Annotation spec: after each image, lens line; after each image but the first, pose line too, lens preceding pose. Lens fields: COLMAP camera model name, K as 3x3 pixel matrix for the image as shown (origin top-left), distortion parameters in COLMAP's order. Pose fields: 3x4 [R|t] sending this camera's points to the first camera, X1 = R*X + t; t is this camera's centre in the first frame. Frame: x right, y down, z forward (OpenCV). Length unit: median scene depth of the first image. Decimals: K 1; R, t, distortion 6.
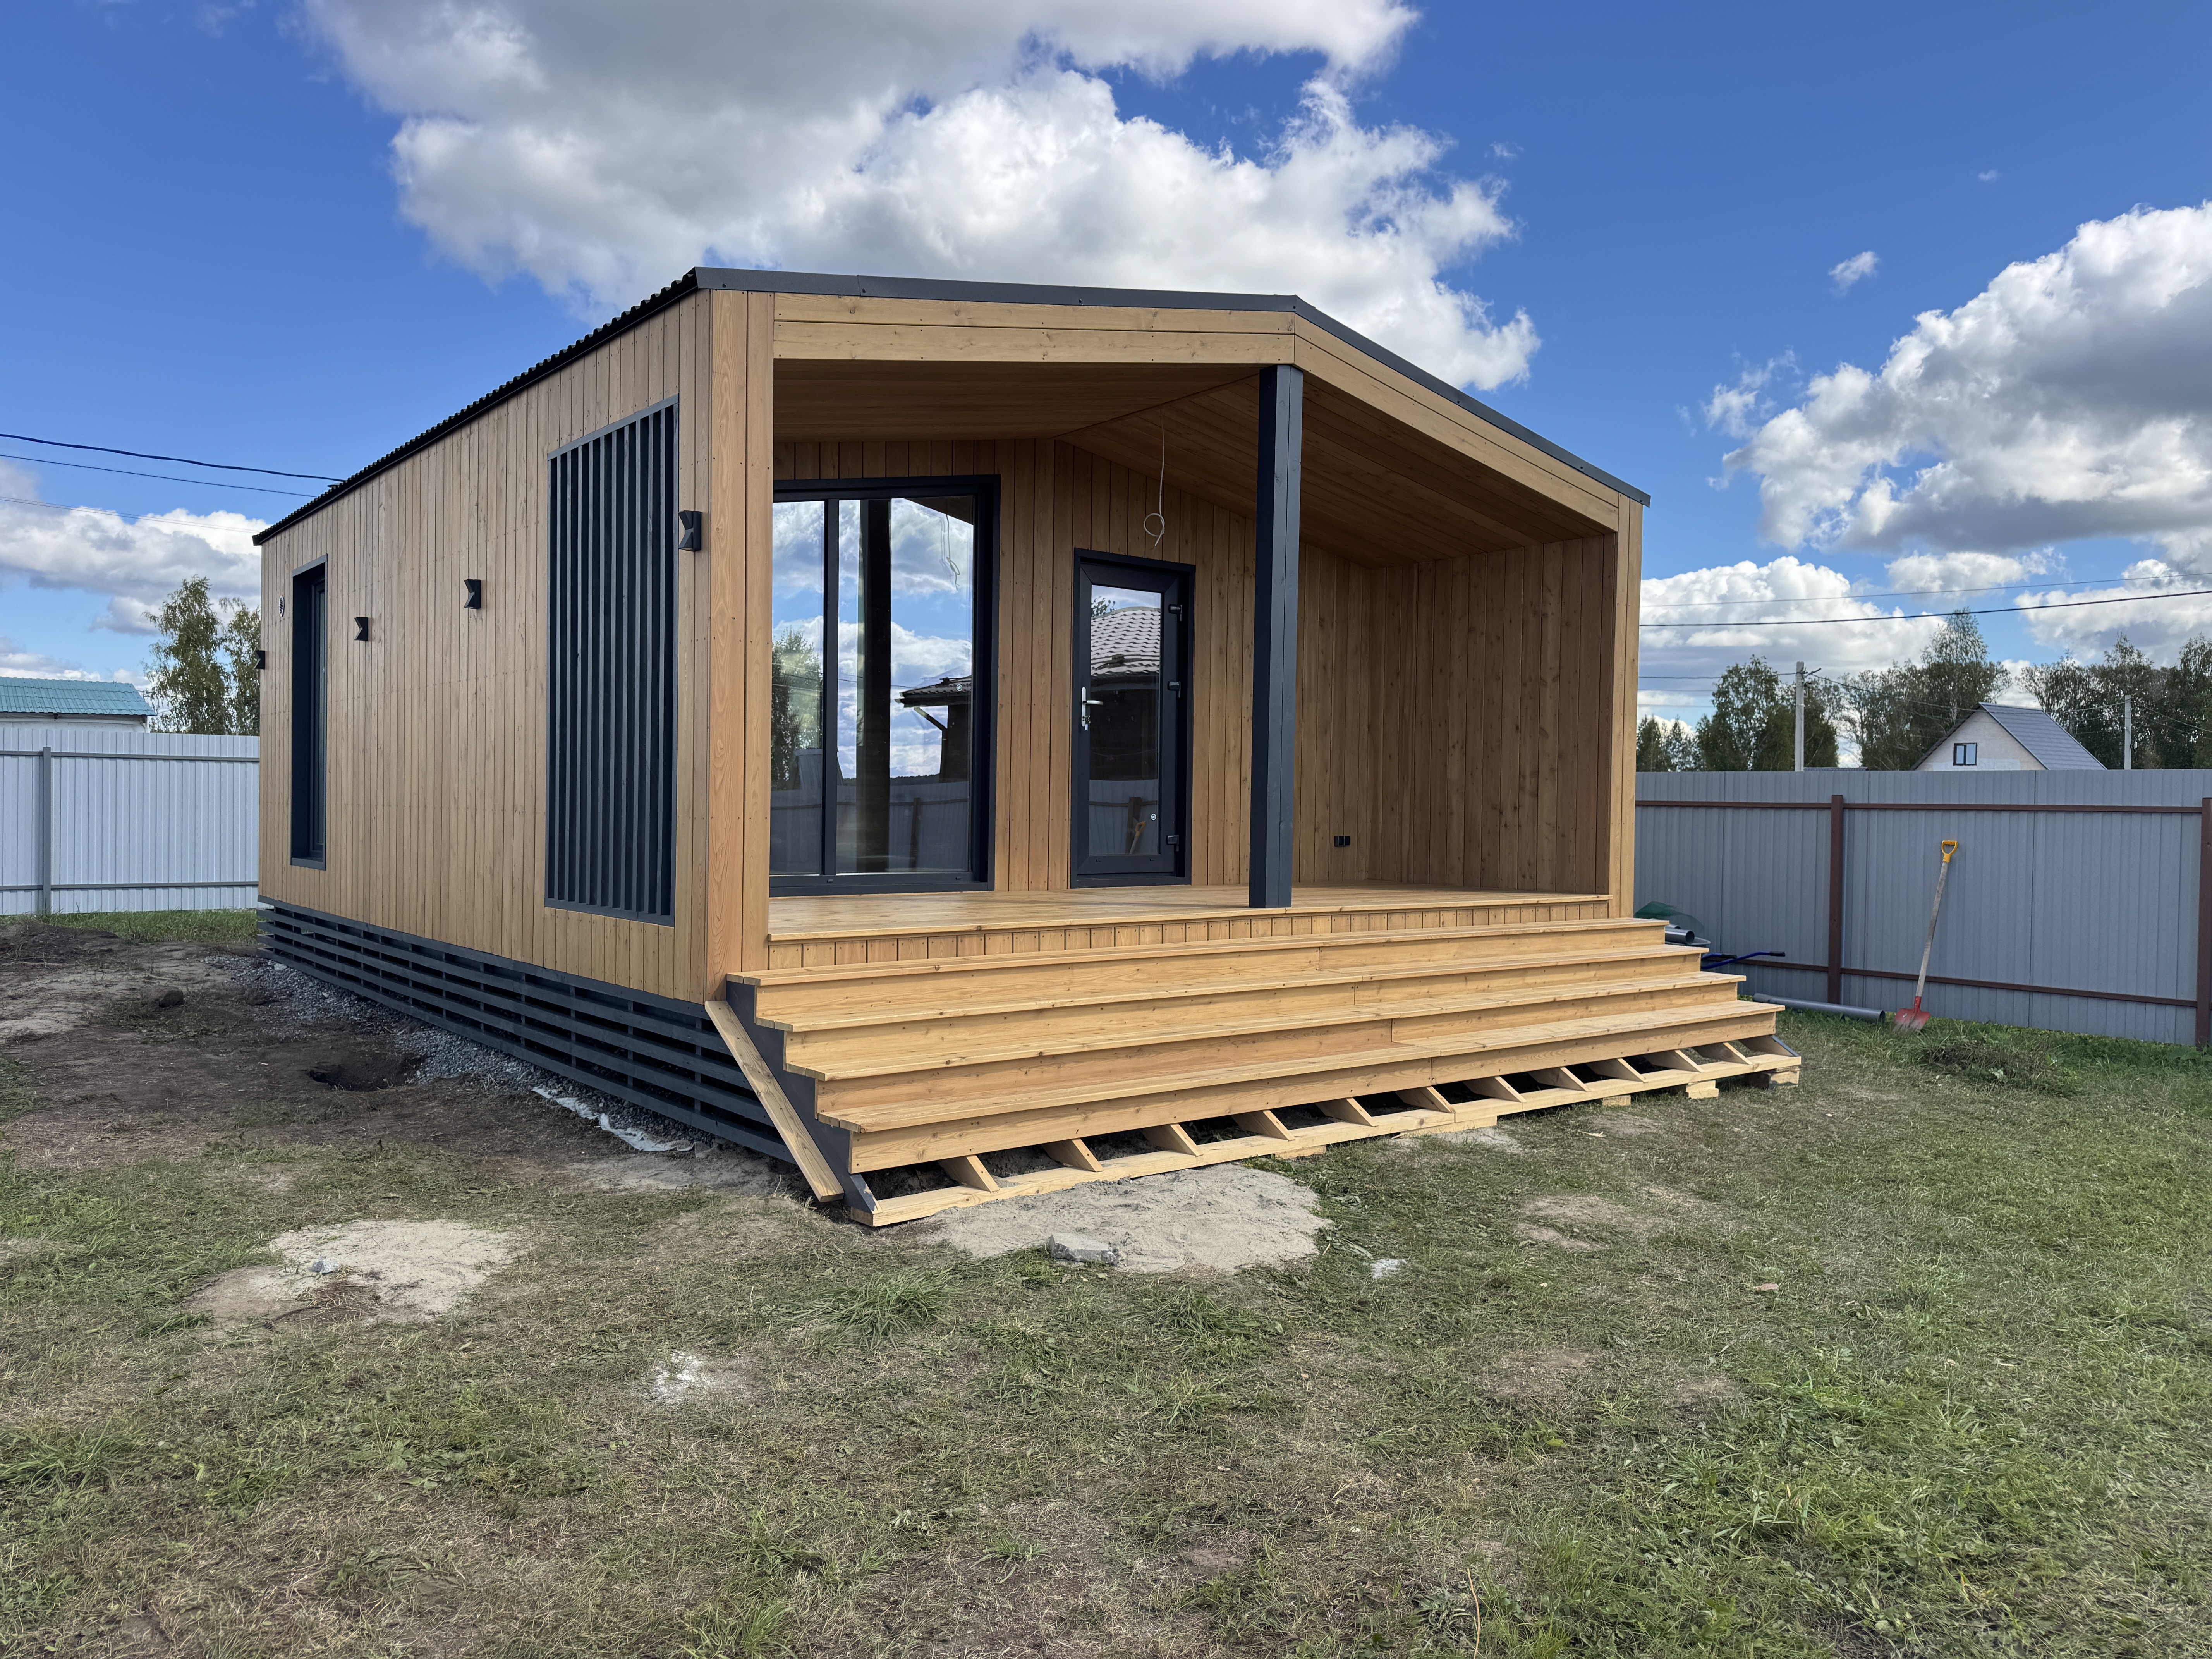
lens RADIAL K [[1577.3, 0, 1110.9], [0, 1577.3, 842.0], [0, 0, 1]] dist [0.013945, -0.049794]
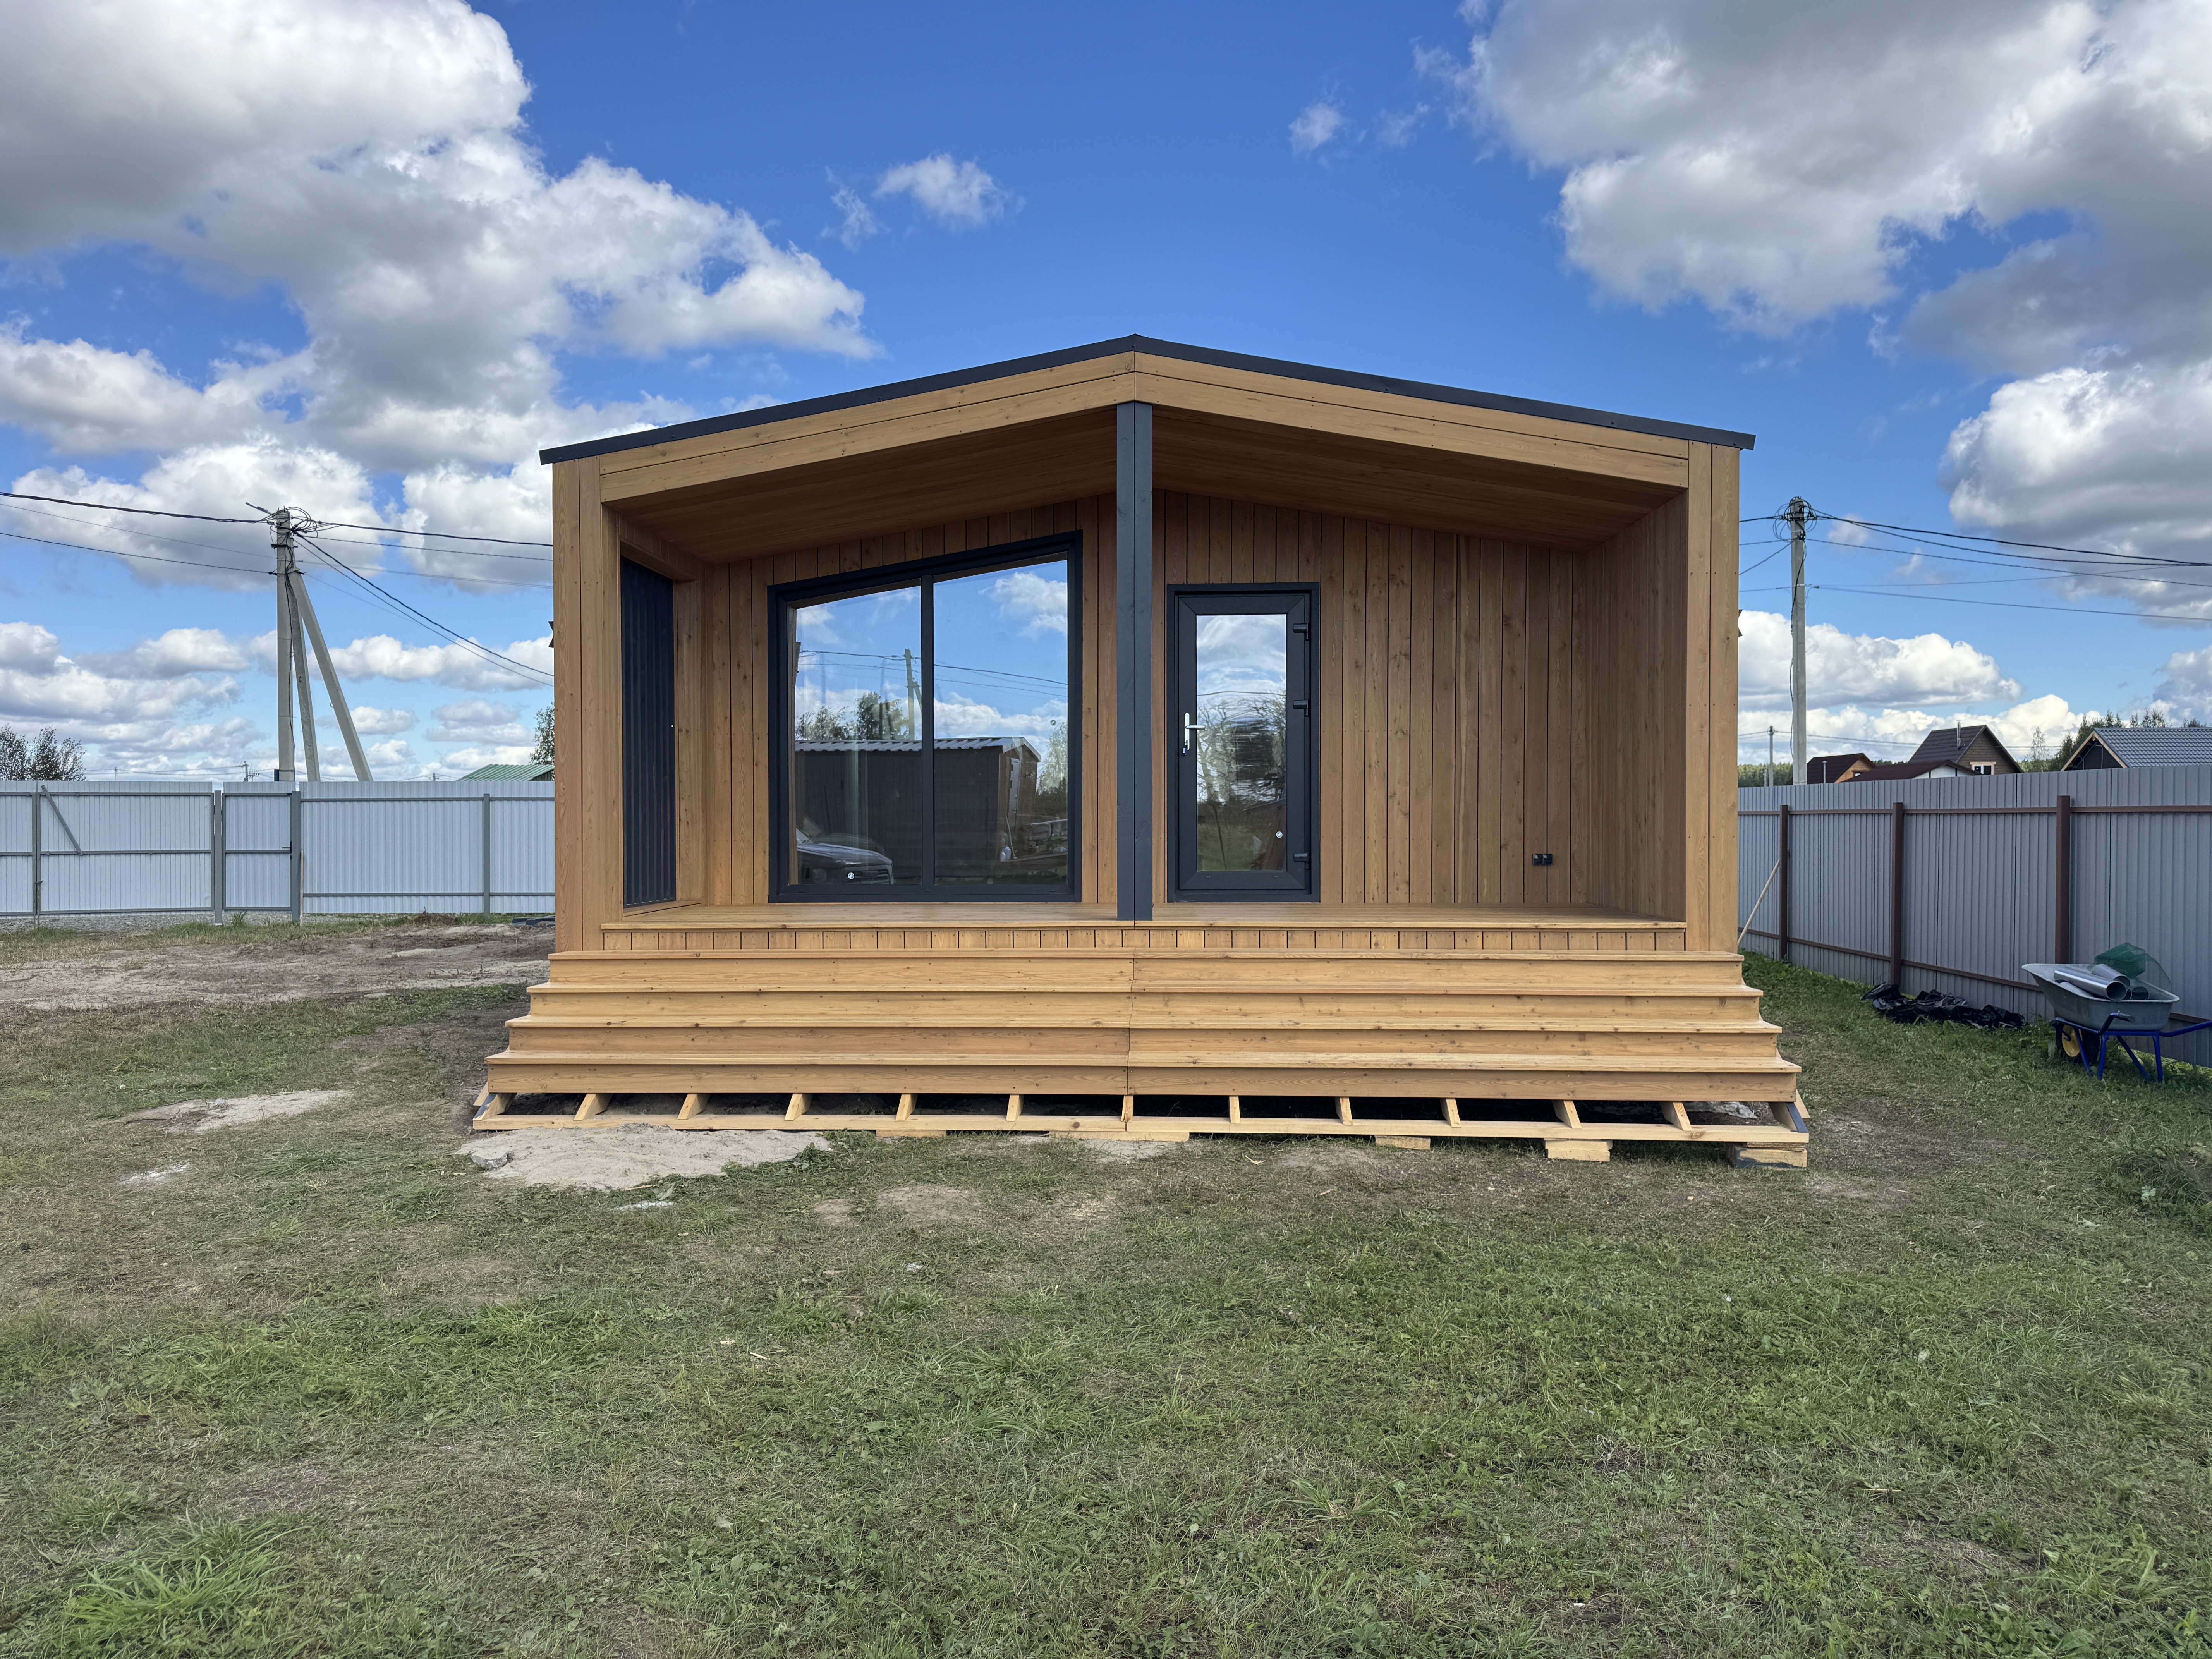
lens RADIAL K [[1609.5, 0, 1106.0], [0, 1609.5, 829.5], [0, 0, 1]] dist [0.033446, -0.005921]
pose [[0.749704, -0.013057, -0.661644, 0.629698], [-0.002582, 0.999740, -0.022655, 0.004598], [0.661768, 0.018693, 0.749476, 0.148846]]
